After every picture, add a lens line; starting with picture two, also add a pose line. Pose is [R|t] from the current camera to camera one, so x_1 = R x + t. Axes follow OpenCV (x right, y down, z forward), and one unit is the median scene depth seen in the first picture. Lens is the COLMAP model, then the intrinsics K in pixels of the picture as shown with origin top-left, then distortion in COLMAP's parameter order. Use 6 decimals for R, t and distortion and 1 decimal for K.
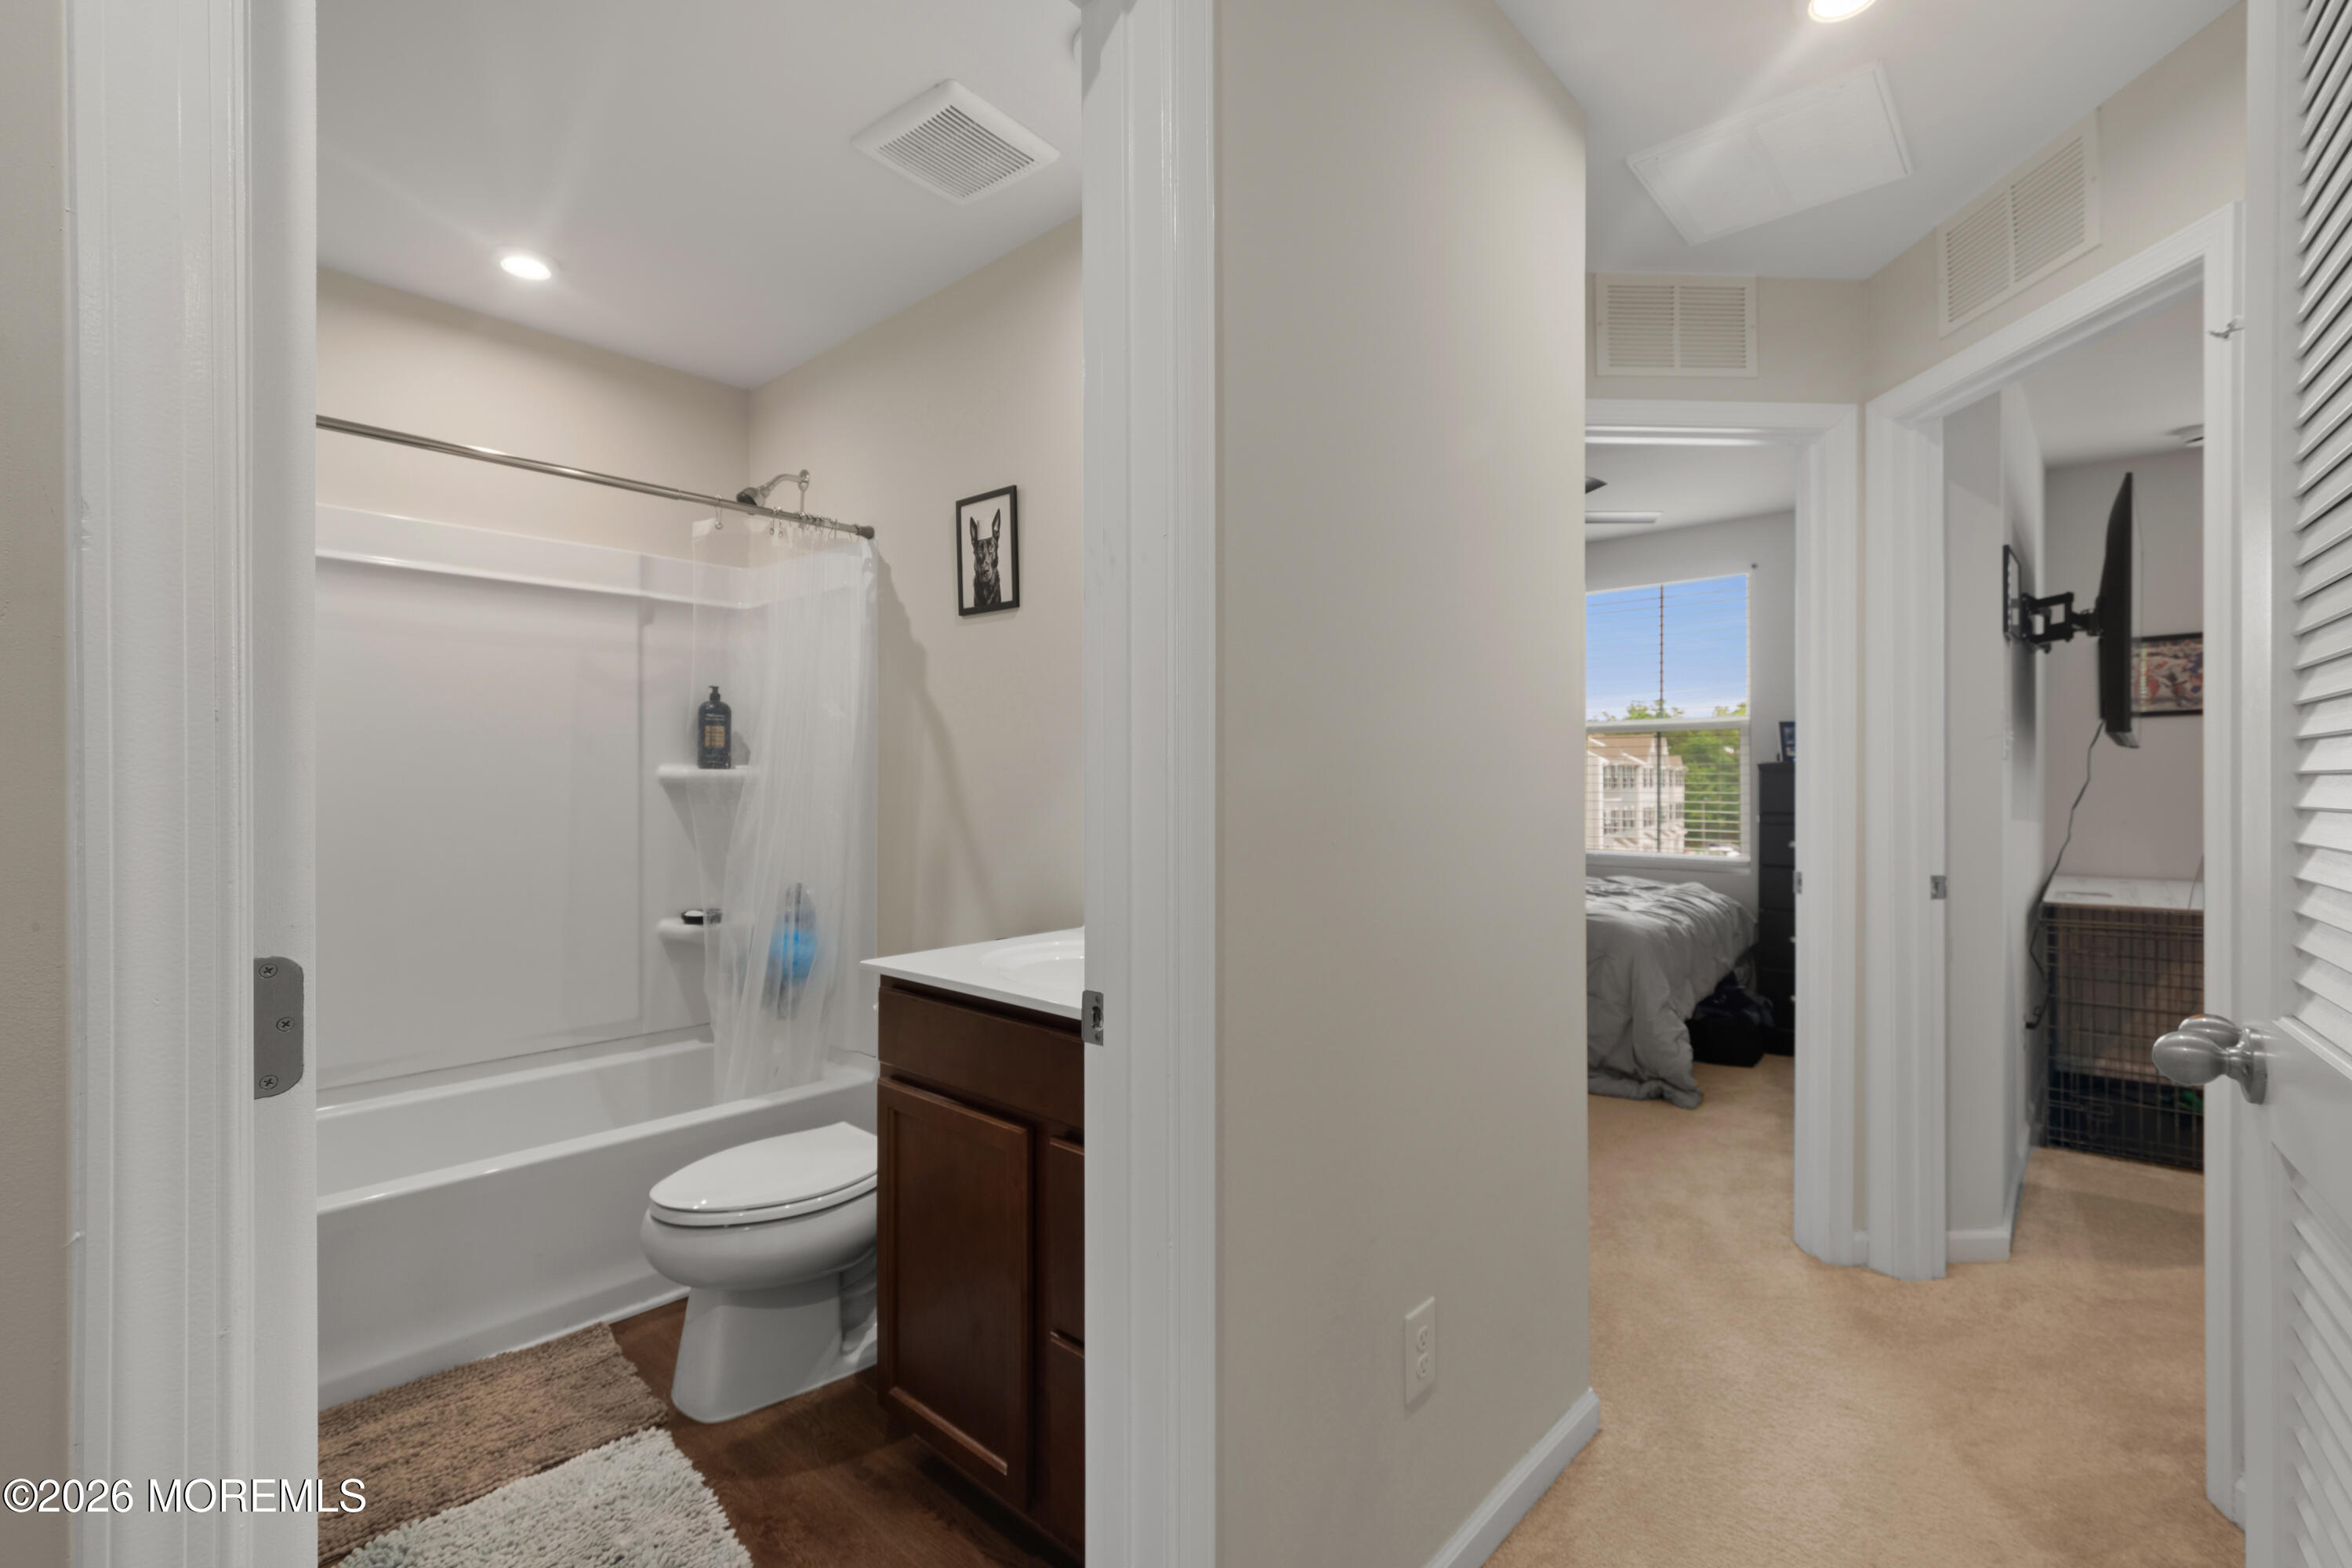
lens RADIAL K [[1037.9, 0, 1176.0], [0, 1037.9, 784.0], [0, 0, 1]] dist [0.016461, -0.000117]
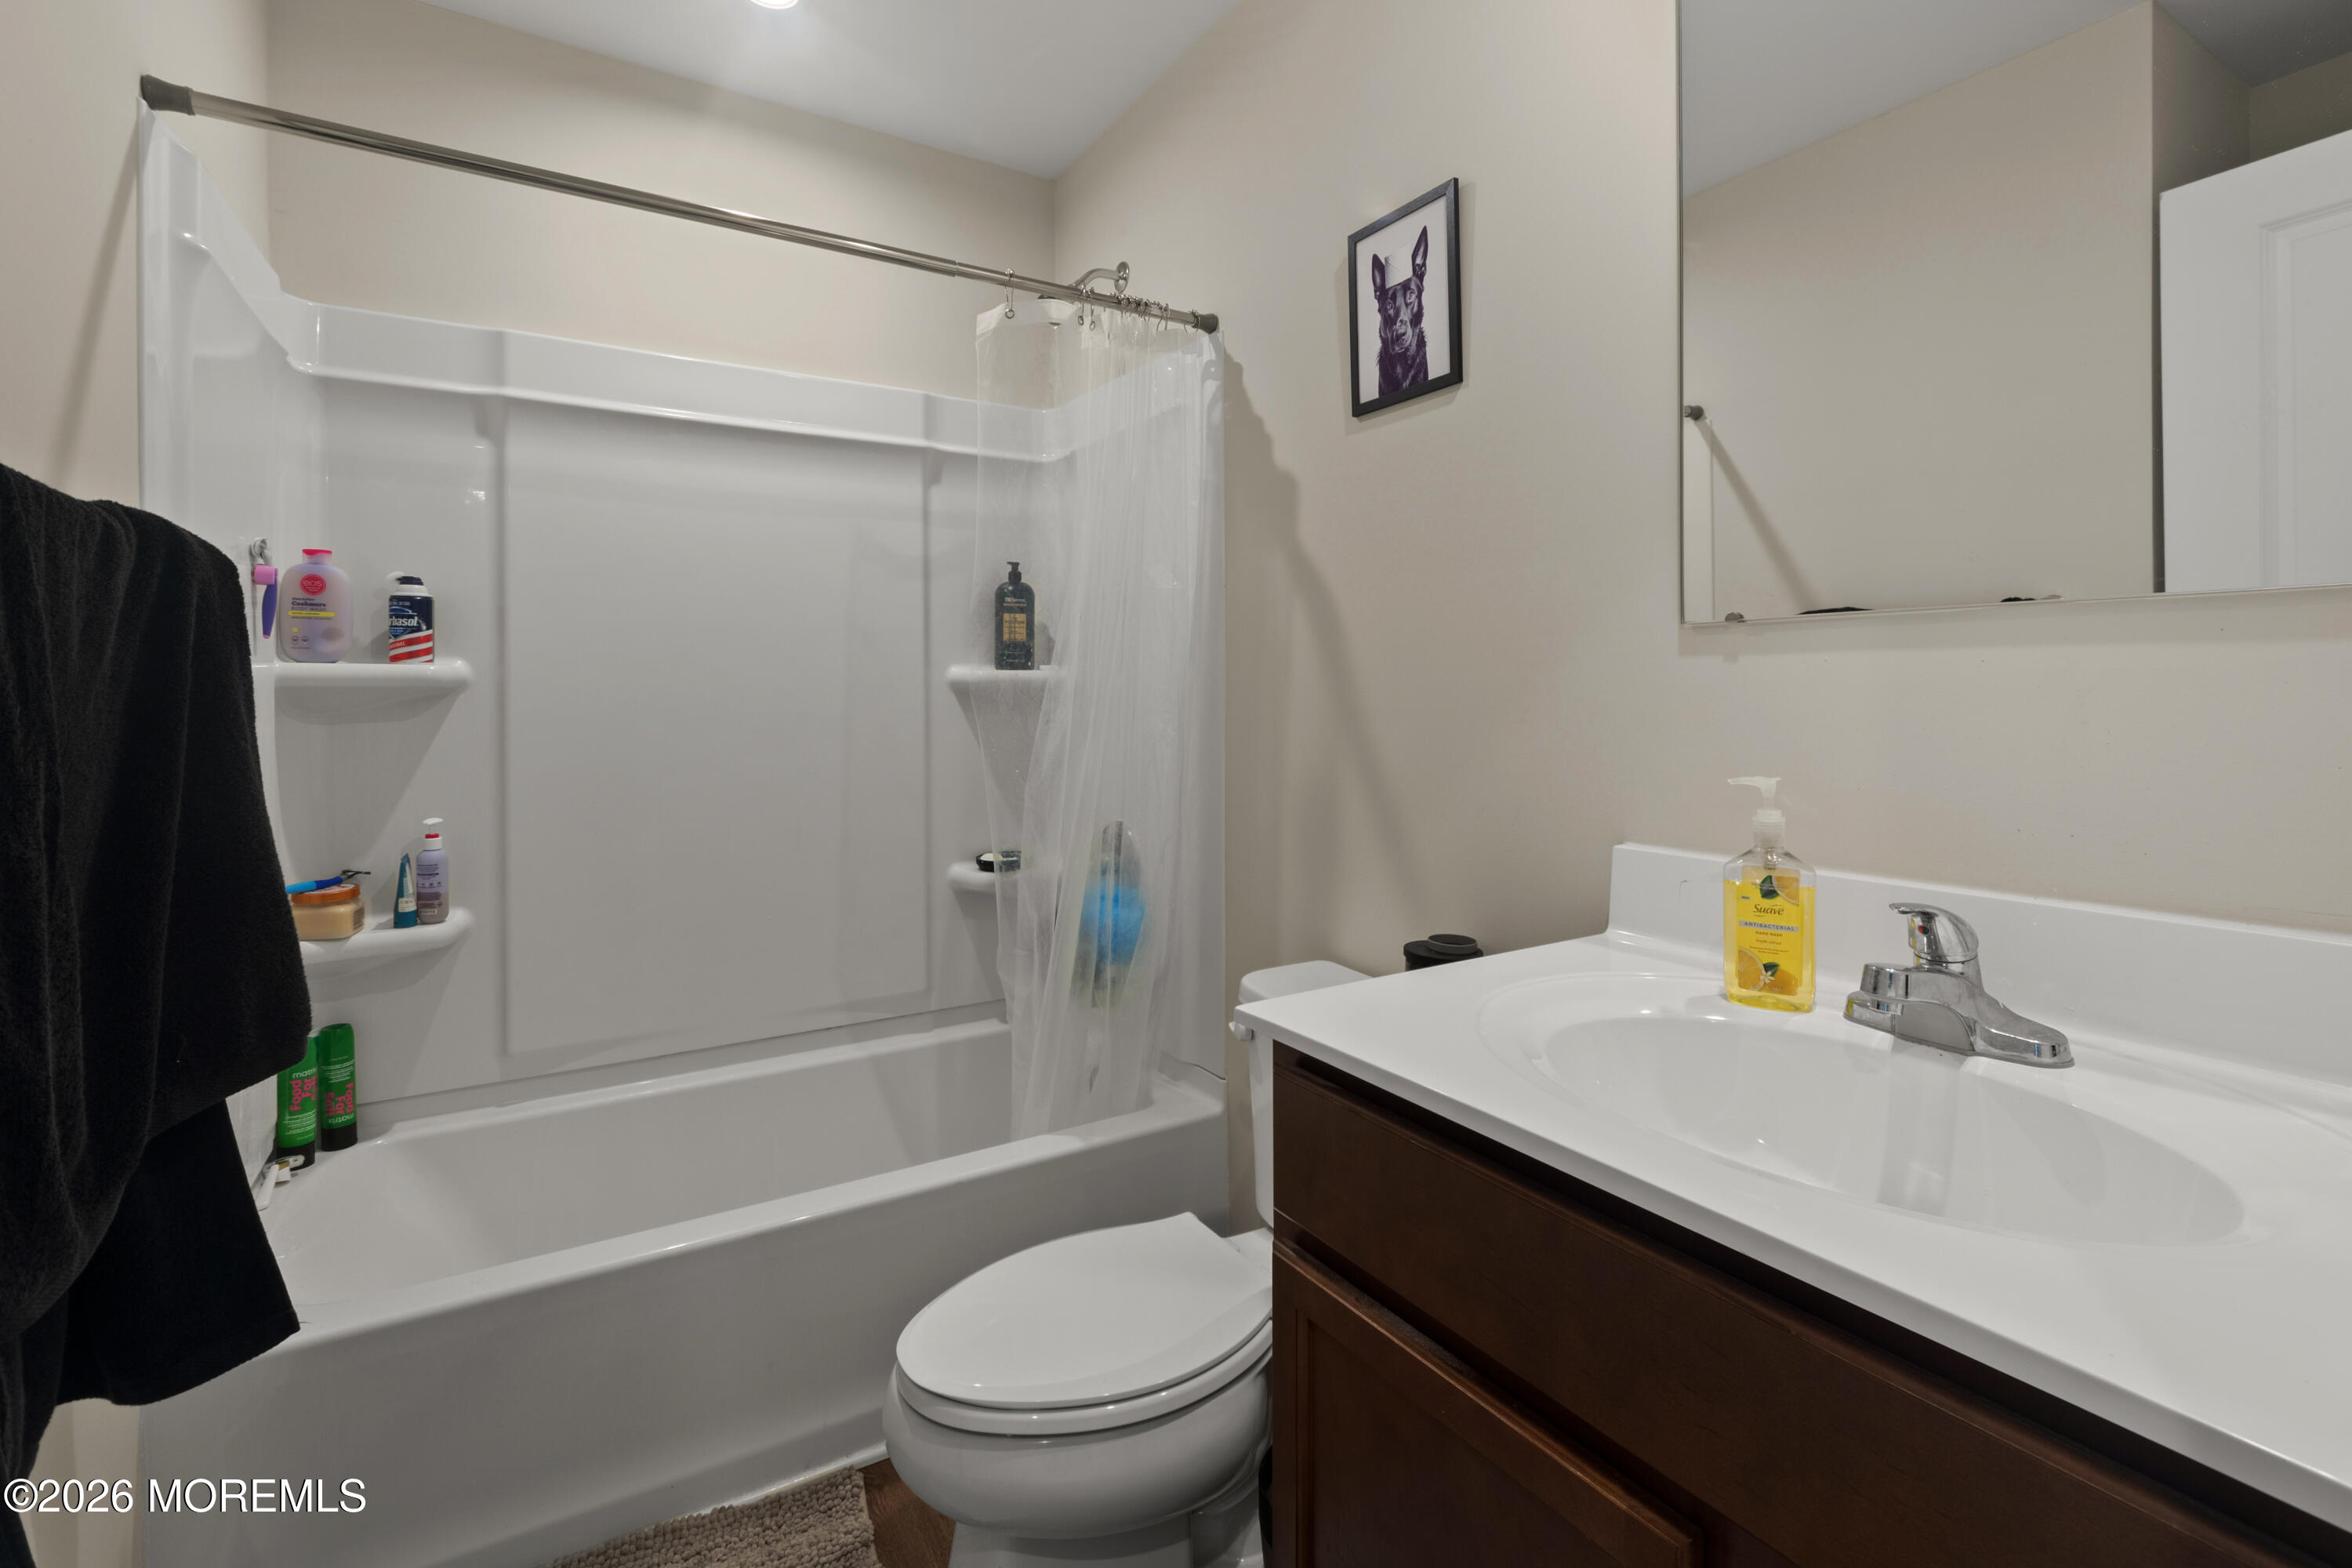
lens RADIAL K [[1037.9, 0, 1176.0], [0, 1037.9, 784.0], [0, 0, 1]] dist [0.016461, -0.000117]
pose [[0.958376, 0.019745, -0.284825, -0.120897], [0.000808, 0.997414, 0.071863, 0.016220], [0.285508, -0.069102, 0.955882, 0.327582]]
